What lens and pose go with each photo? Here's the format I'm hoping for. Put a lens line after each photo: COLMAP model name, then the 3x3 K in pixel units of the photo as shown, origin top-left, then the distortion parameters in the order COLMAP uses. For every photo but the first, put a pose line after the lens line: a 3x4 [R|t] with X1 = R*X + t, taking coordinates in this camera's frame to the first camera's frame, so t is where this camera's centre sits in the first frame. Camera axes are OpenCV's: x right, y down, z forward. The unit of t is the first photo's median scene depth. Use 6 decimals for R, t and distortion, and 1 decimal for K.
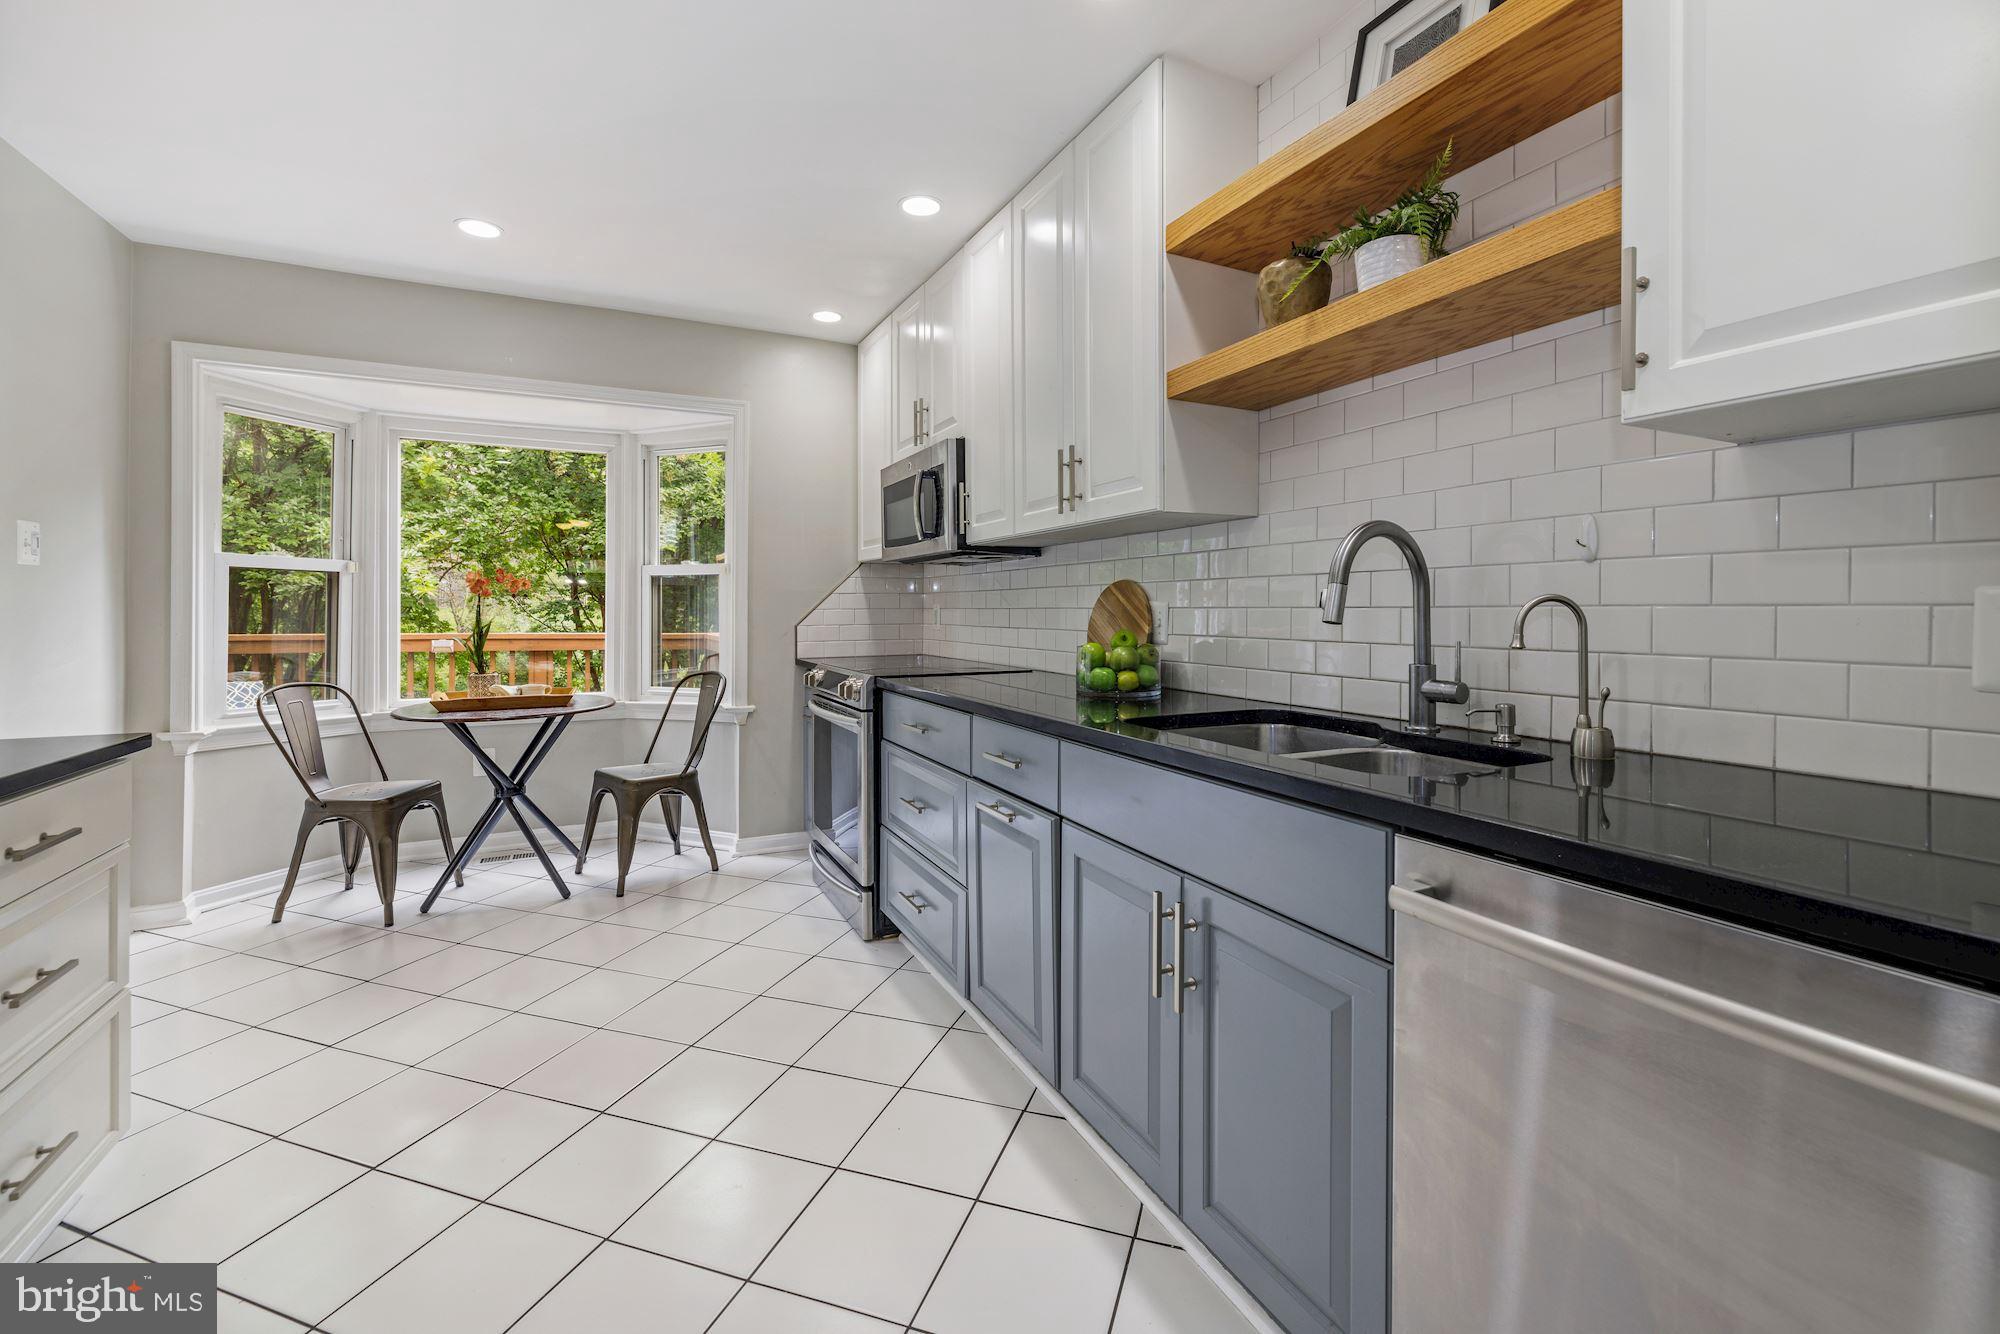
lens RADIAL K [[874.1, 0, 1001.2], [0, 874.1, 605.3], [0, 0, 1]] dist [-0.001882, 0.000077]
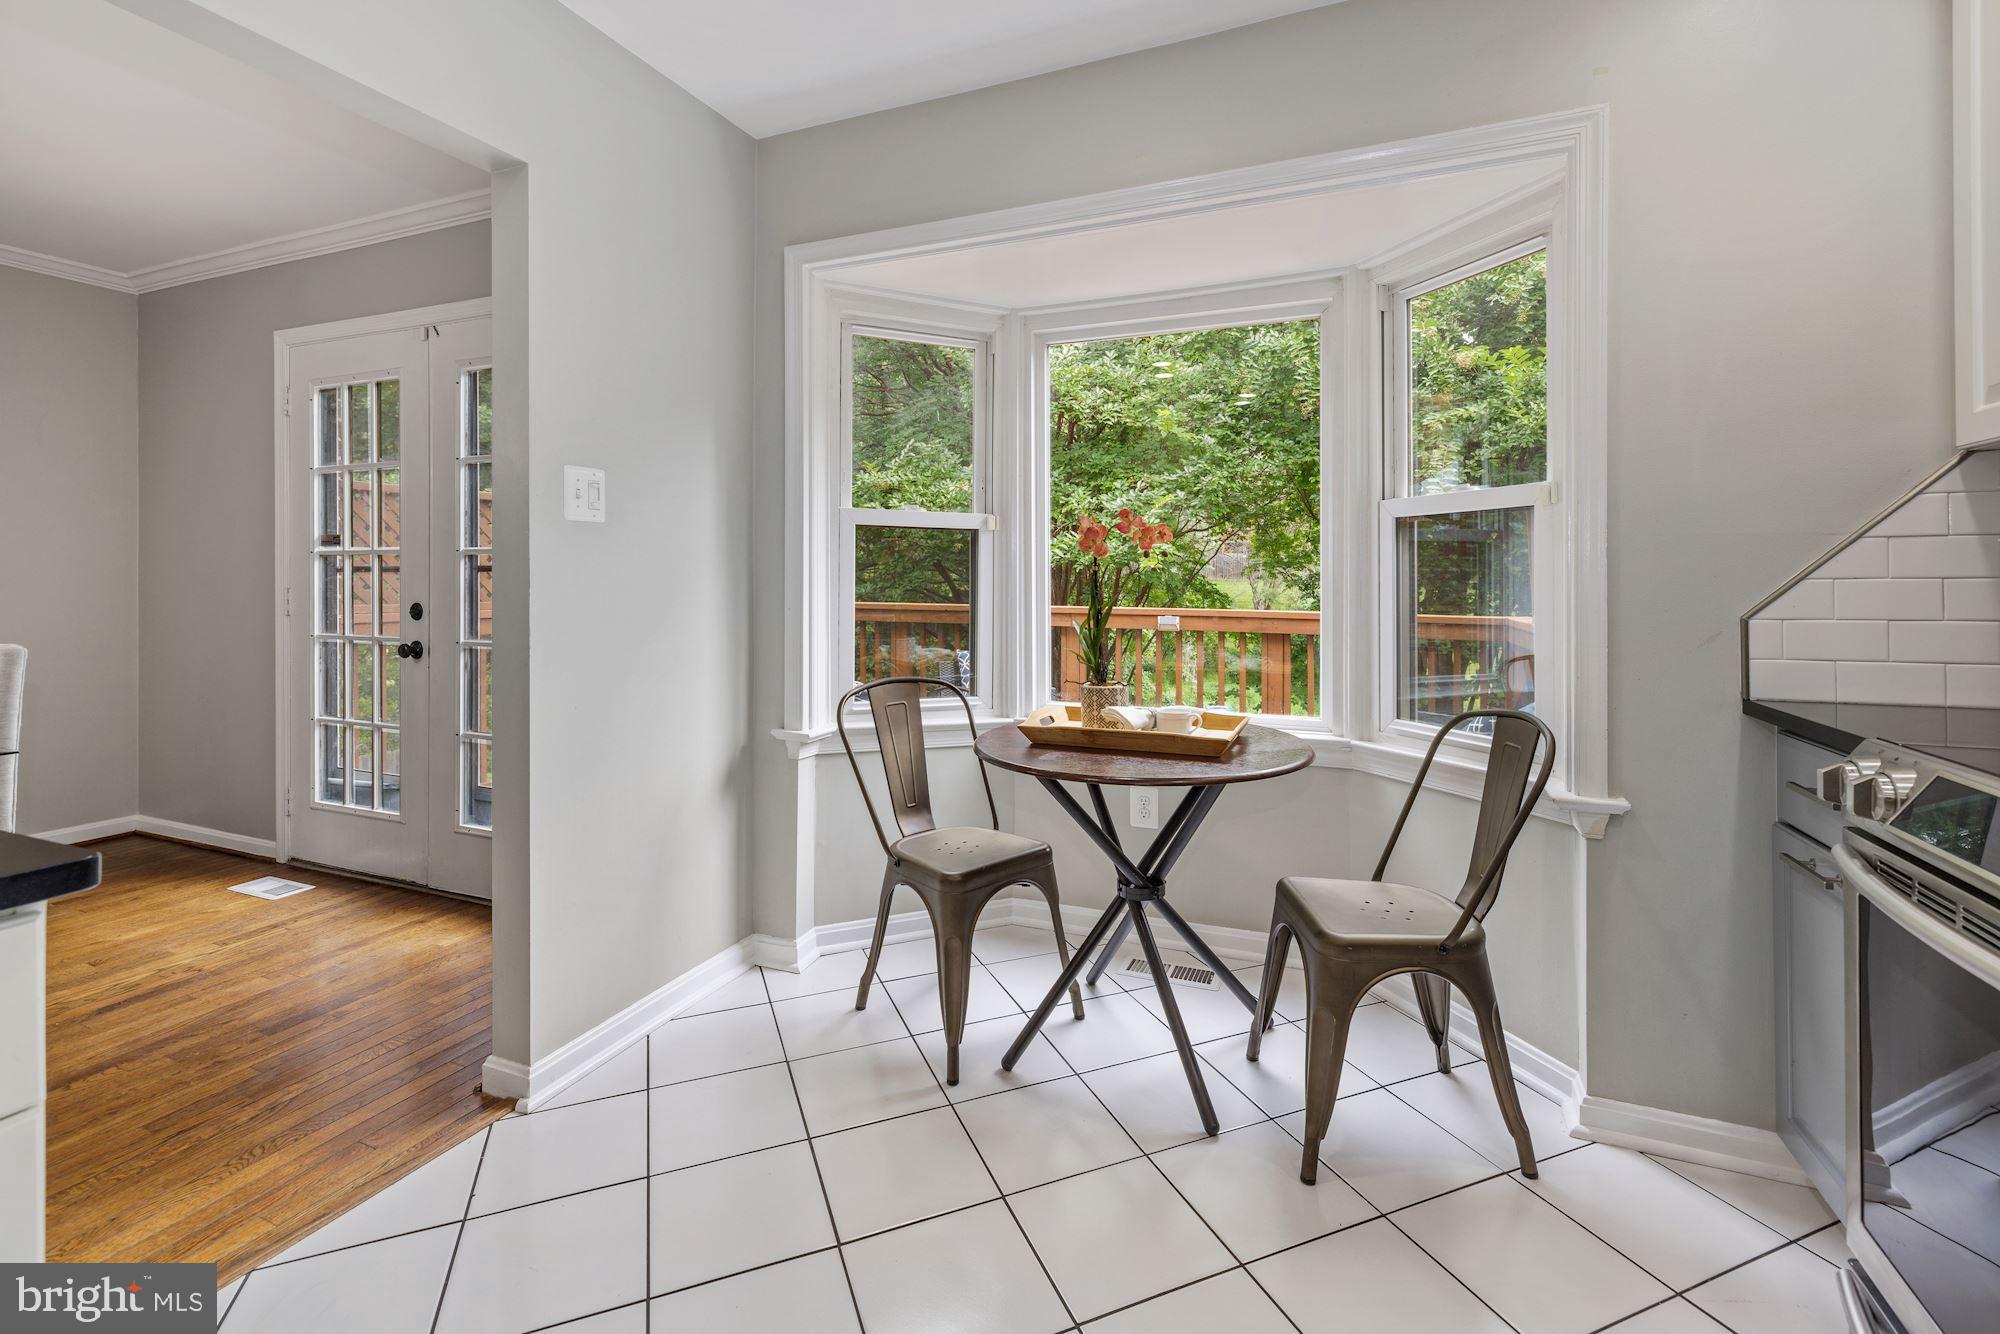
lens RADIAL K [[874.1, 0, 1006.9], [0, 874.1, 578.1], [0, 0, 1]] dist [-0.001882, 0.000077]
pose [[0.663865, -0.002783, -0.747847, -0.166302], [0.001615, 0.999996, -0.002289, 0.005432], [0.747851, 0.000312, 0.663867, 0.494605]]
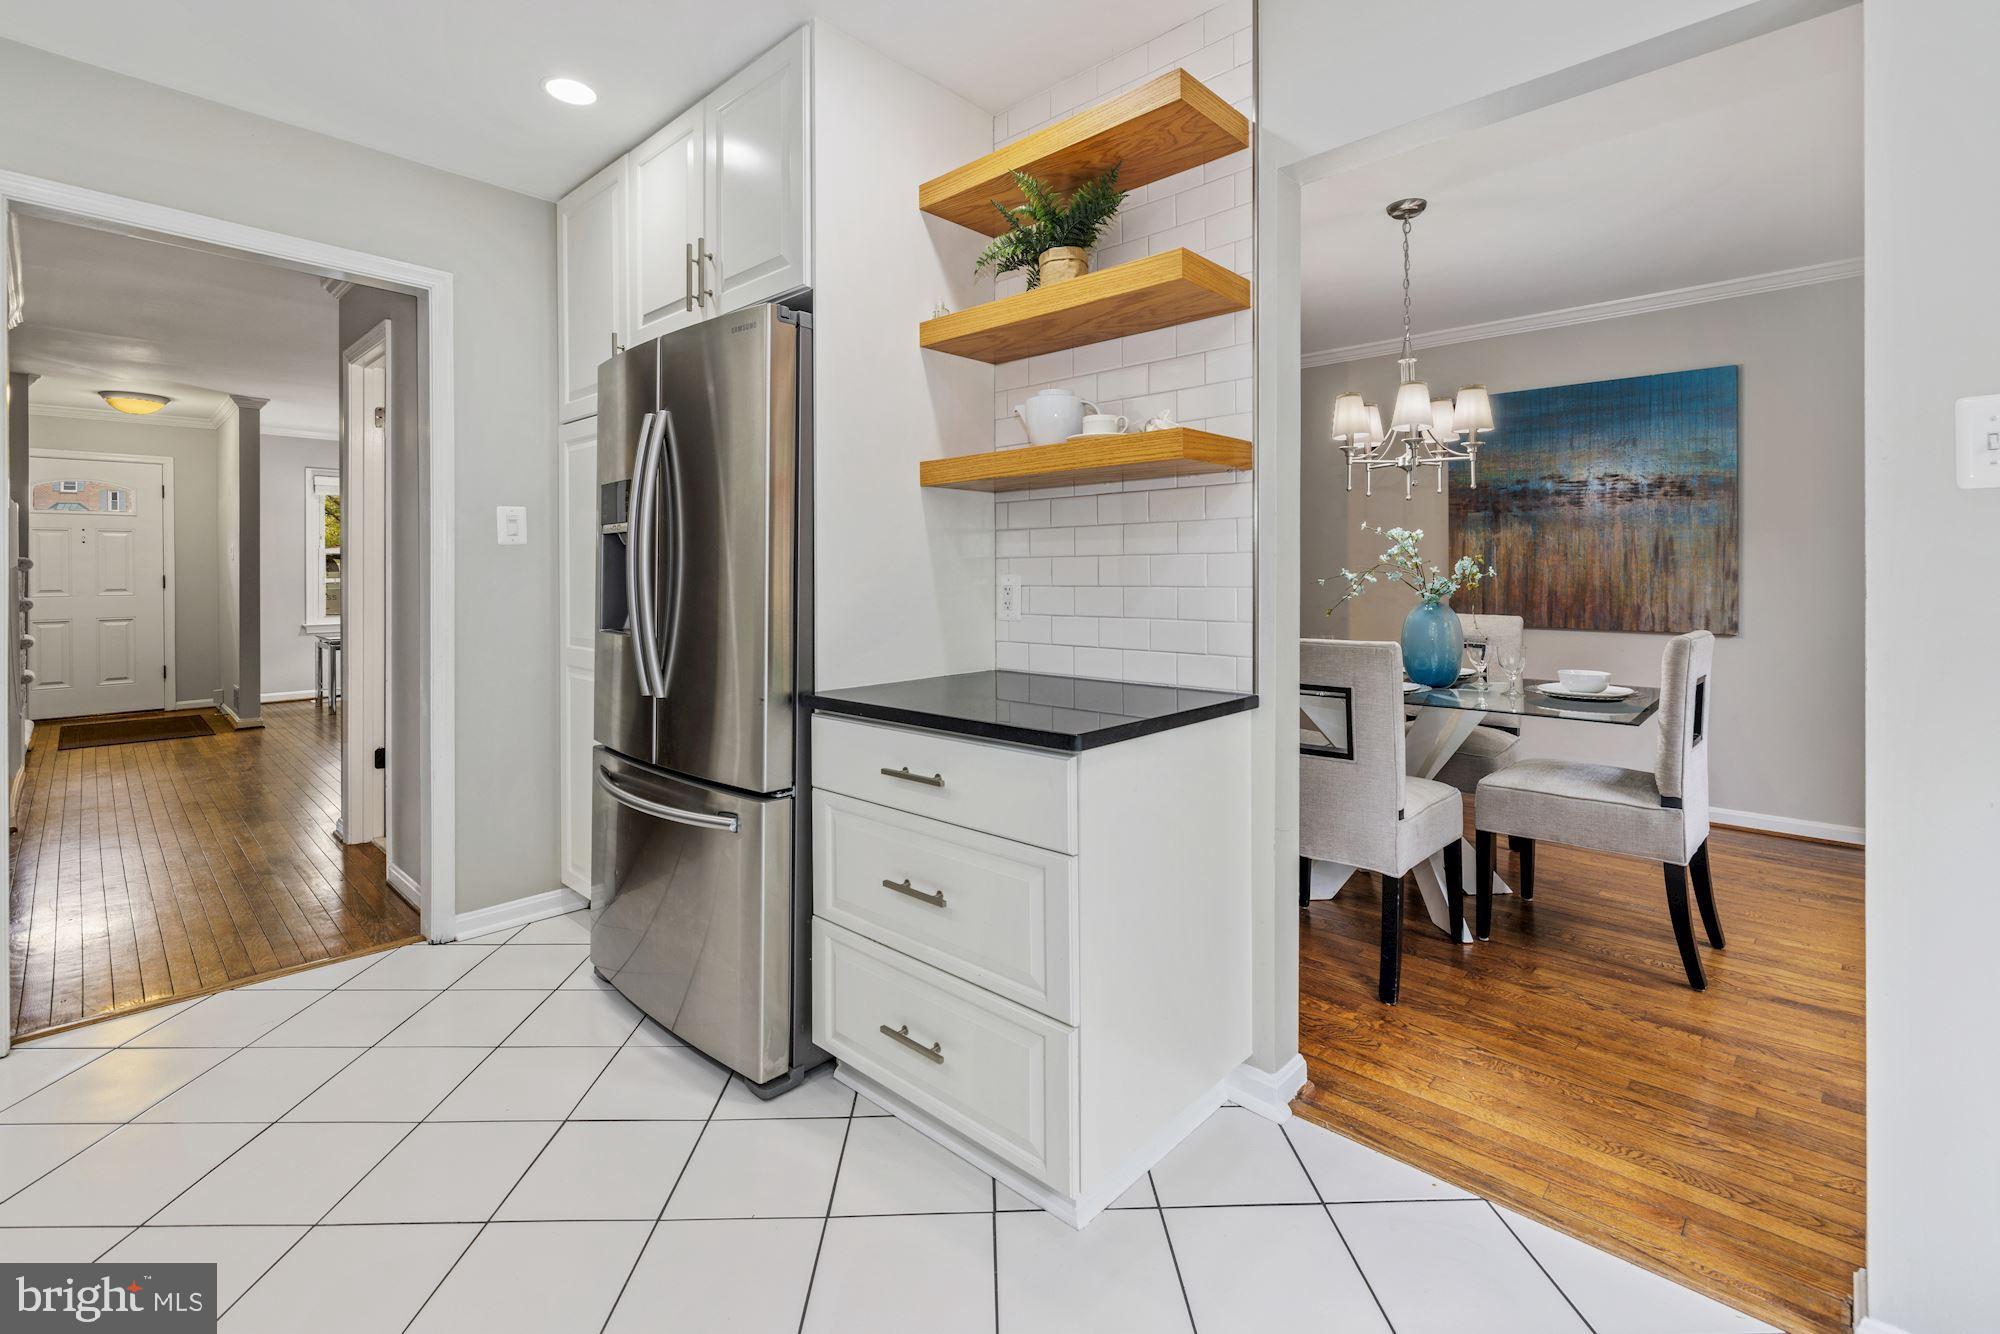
lens RADIAL K [[874.1, 0, 1001.0], [0, 874.1, 585.2], [0, 0, 1]] dist [-0.001882, 0.000077]
pose [[-0.935450, 0.001995, -0.353454, -0.294600], [0.001250, 0.999996, 0.002336, 0.003333], [0.353457, 0.001743, -0.935449, 0.811608]]
